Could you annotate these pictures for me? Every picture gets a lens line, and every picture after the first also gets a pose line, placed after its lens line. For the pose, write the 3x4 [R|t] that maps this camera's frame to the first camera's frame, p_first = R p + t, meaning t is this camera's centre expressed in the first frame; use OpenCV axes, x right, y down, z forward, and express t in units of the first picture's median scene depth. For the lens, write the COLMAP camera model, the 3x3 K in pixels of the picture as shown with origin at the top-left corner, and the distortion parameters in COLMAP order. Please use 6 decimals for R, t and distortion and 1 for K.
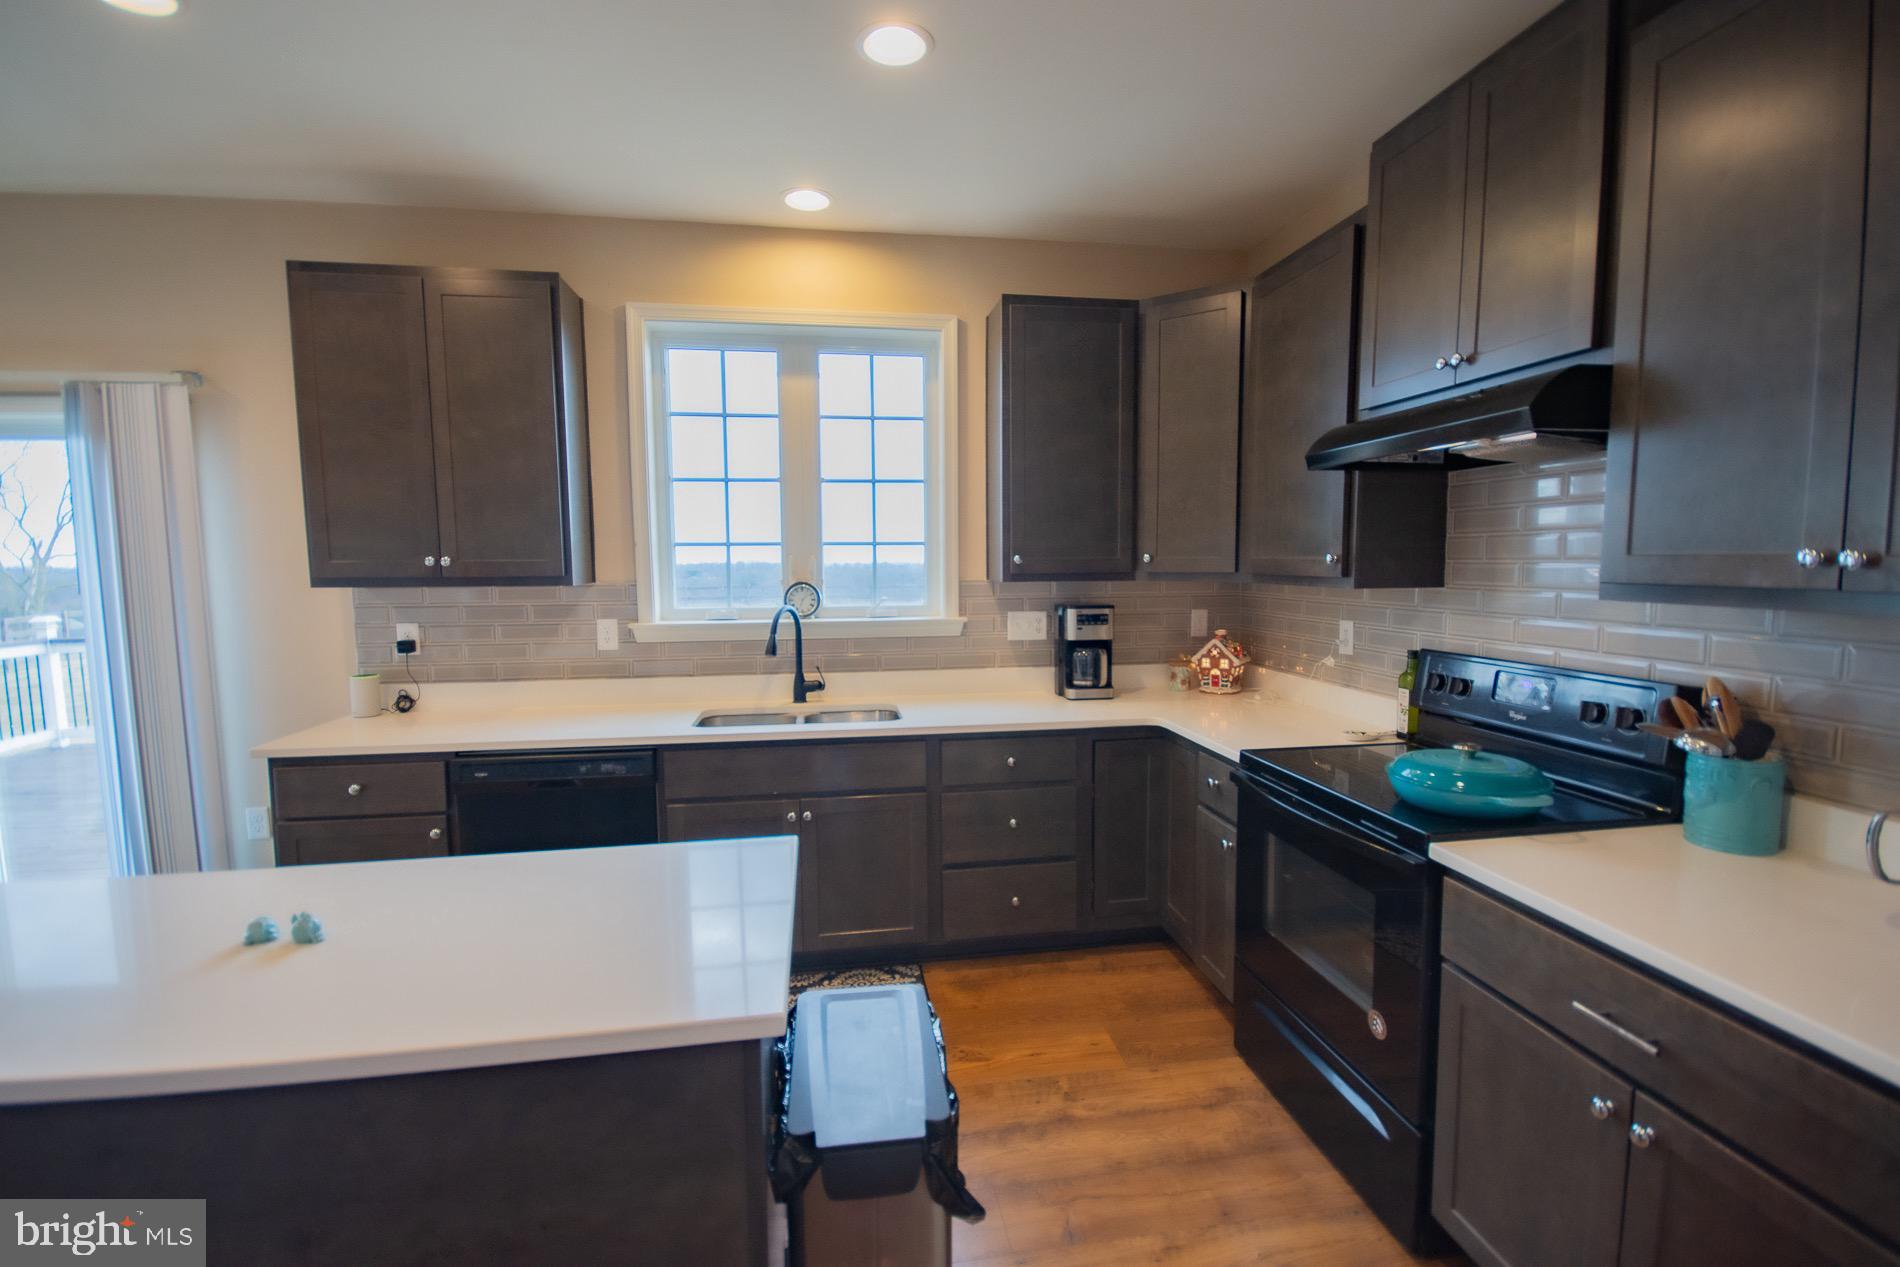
lens RADIAL K [[837.9, 0, 944.8], [0, 837.9, 634.9], [0, 0, 1]] dist [0.000278, 0.000301]
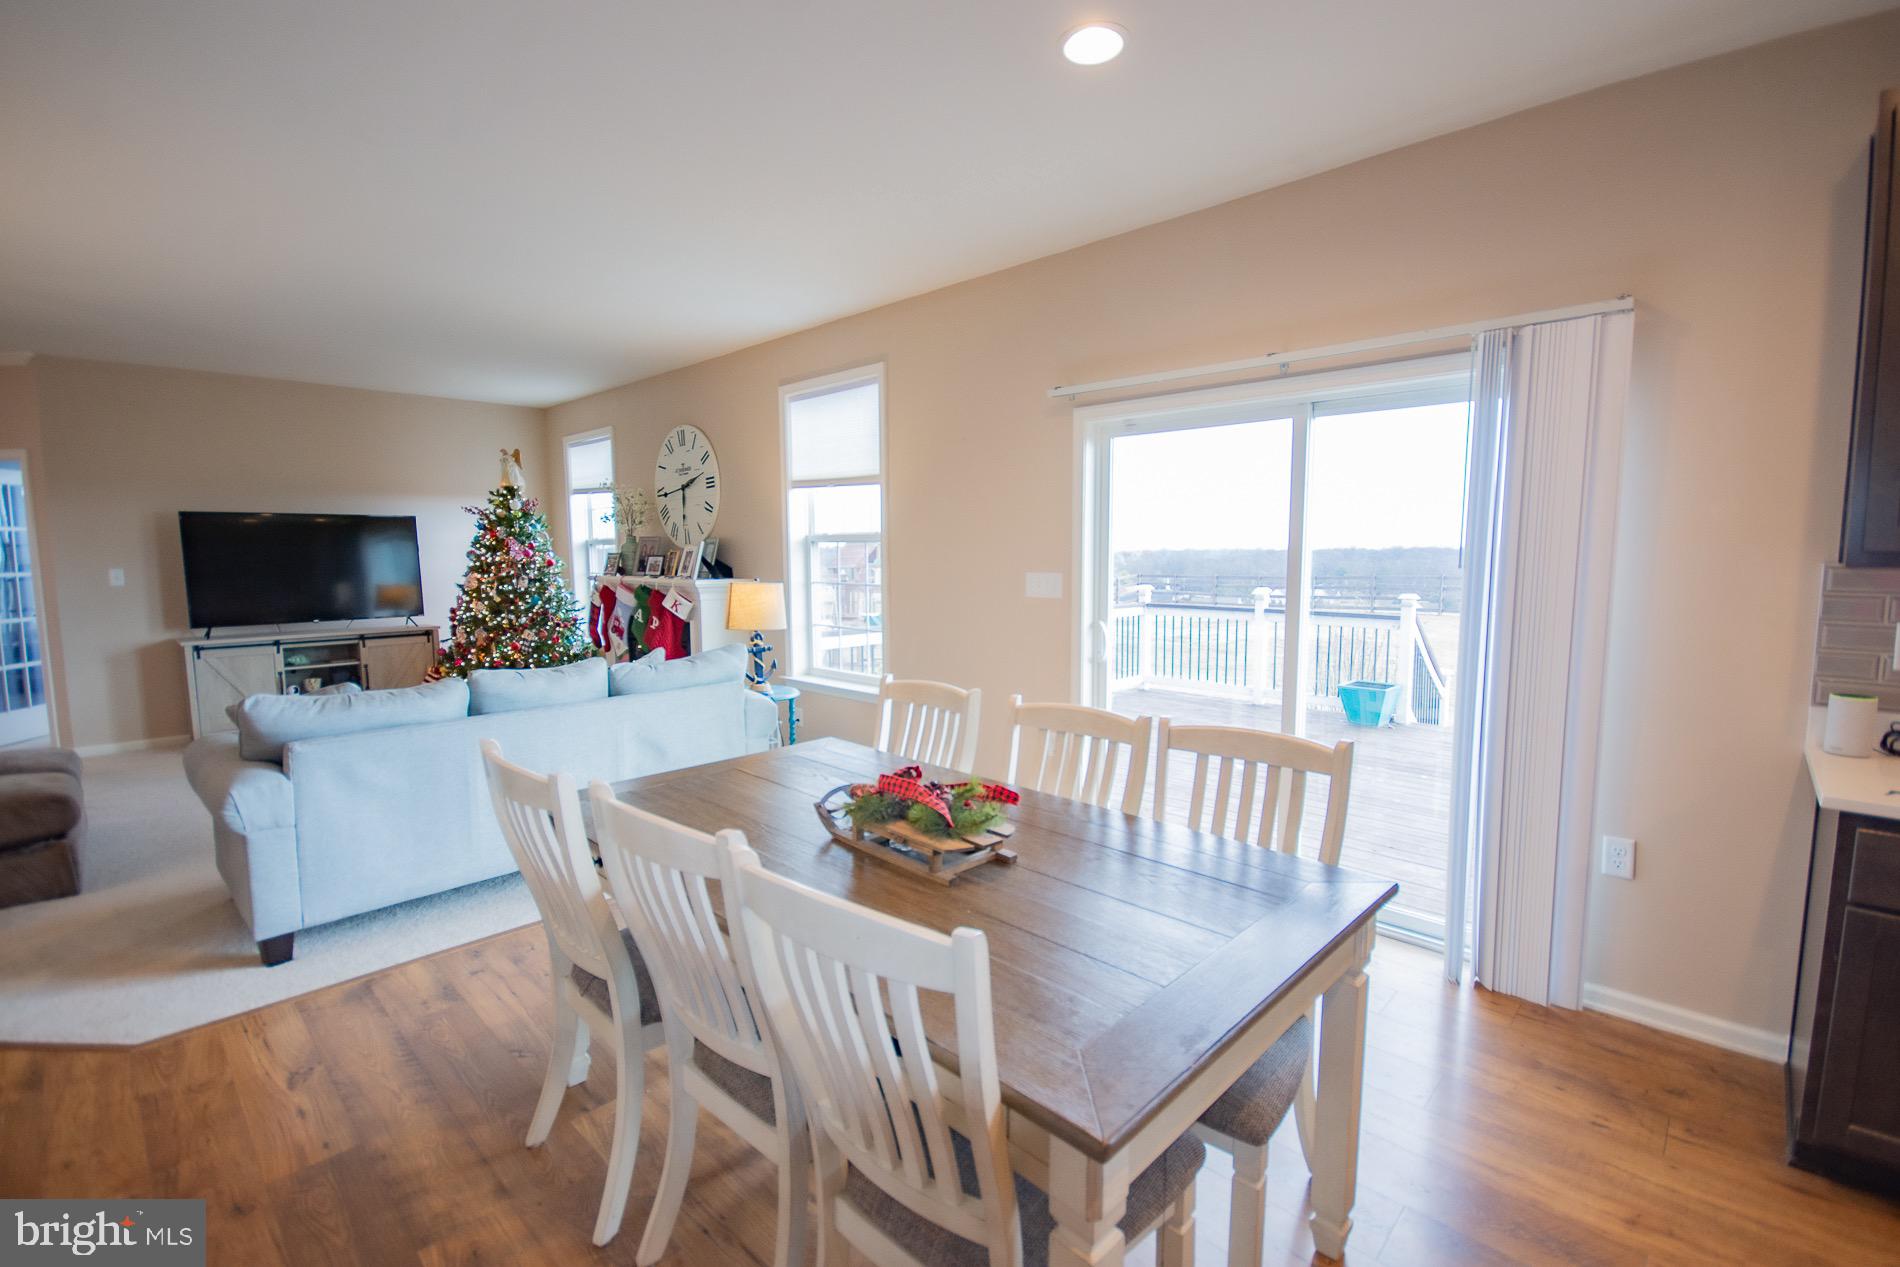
lens RADIAL K [[837.9, 0, 948.5], [0, 837.9, 635.5], [0, 0, 1]] dist [0.000278, 0.000301]
pose [[0.604818, 0.084945, -0.791820, -0.552224], [-0.069539, 0.996130, 0.053747, 0.013110], [0.793321, 0.022555, 0.608385, -0.003194]]
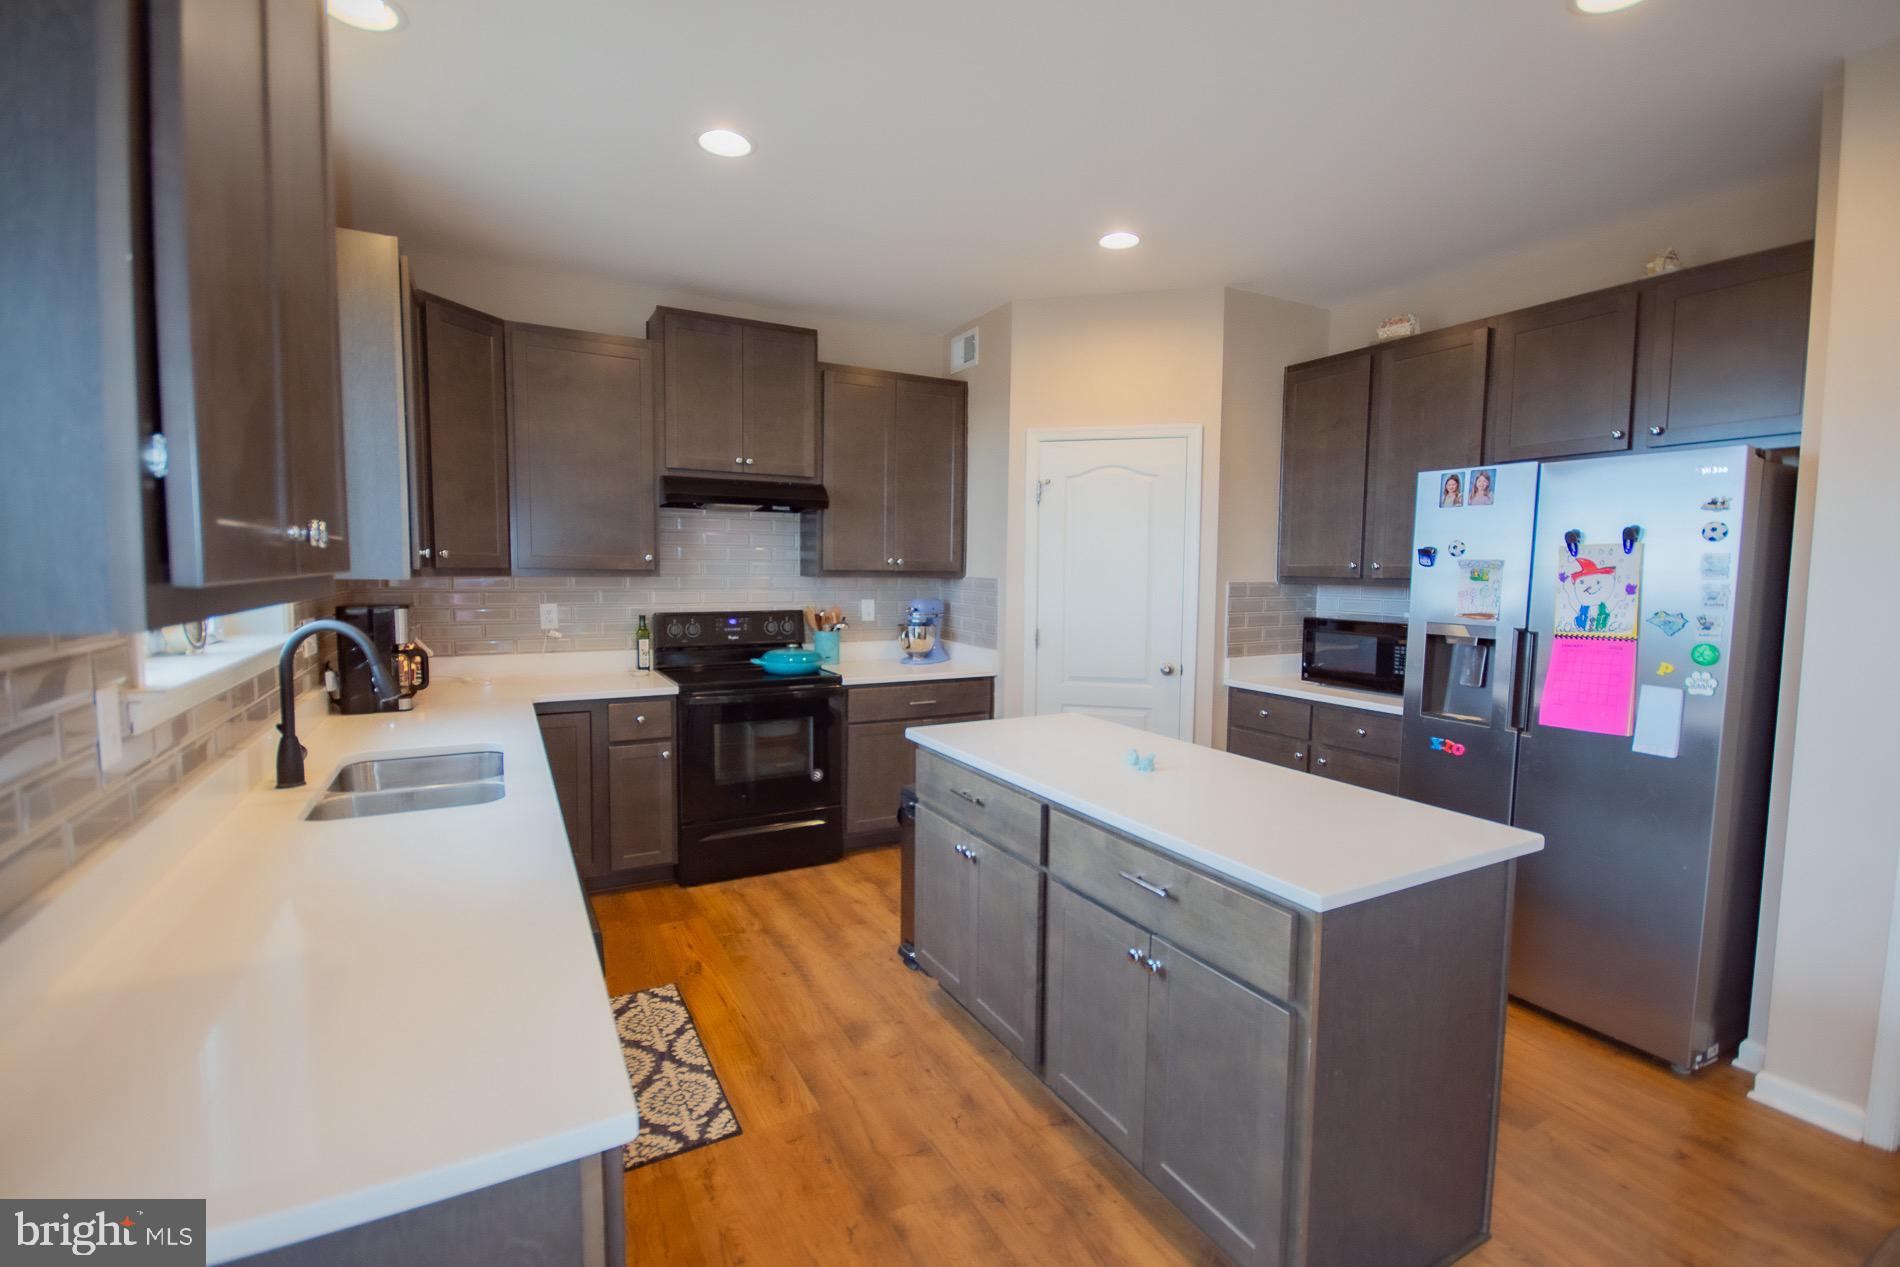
lens RADIAL K [[837.9, 0, 946.9], [0, 837.9, 639.2], [0, 0, 1]] dist [0.000278, 0.000301]
pose [[-0.339000, -0.079147, 0.937451, -0.887198], [0.075766, 0.990921, 0.111060, -0.054282], [-0.937730, 0.108676, -0.329926, 0.754818]]
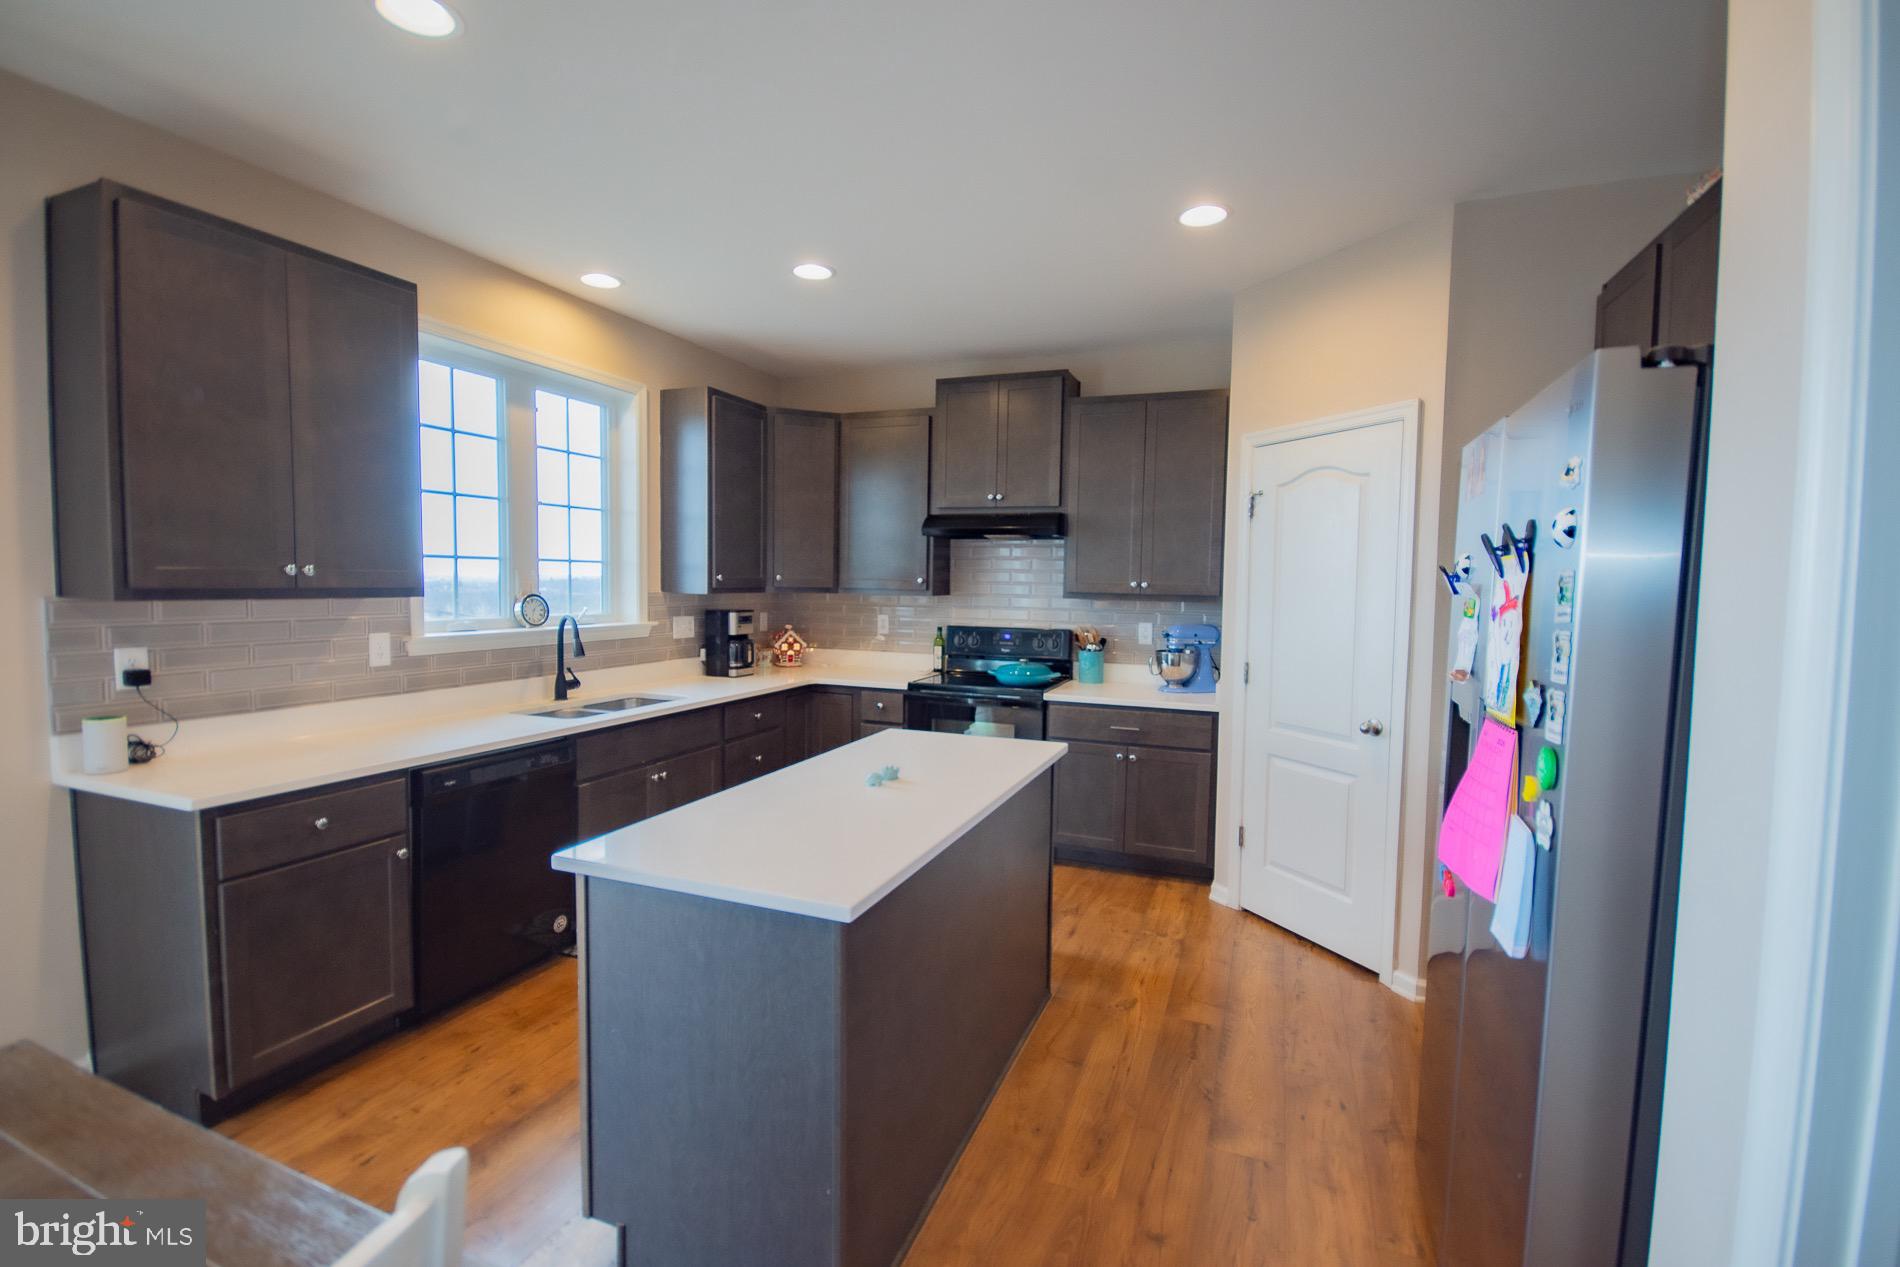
lens RADIAL K [[837.9, 0, 955.5], [0, 837.9, 635.6], [0, 0, 1]] dist [0.000278, 0.000301]
pose [[0.504891, -0.043595, 0.862082, -0.881784], [0.059023, 0.998130, 0.015908, 0.007271], [-0.861163, 0.042851, 0.506519, -0.036499]]
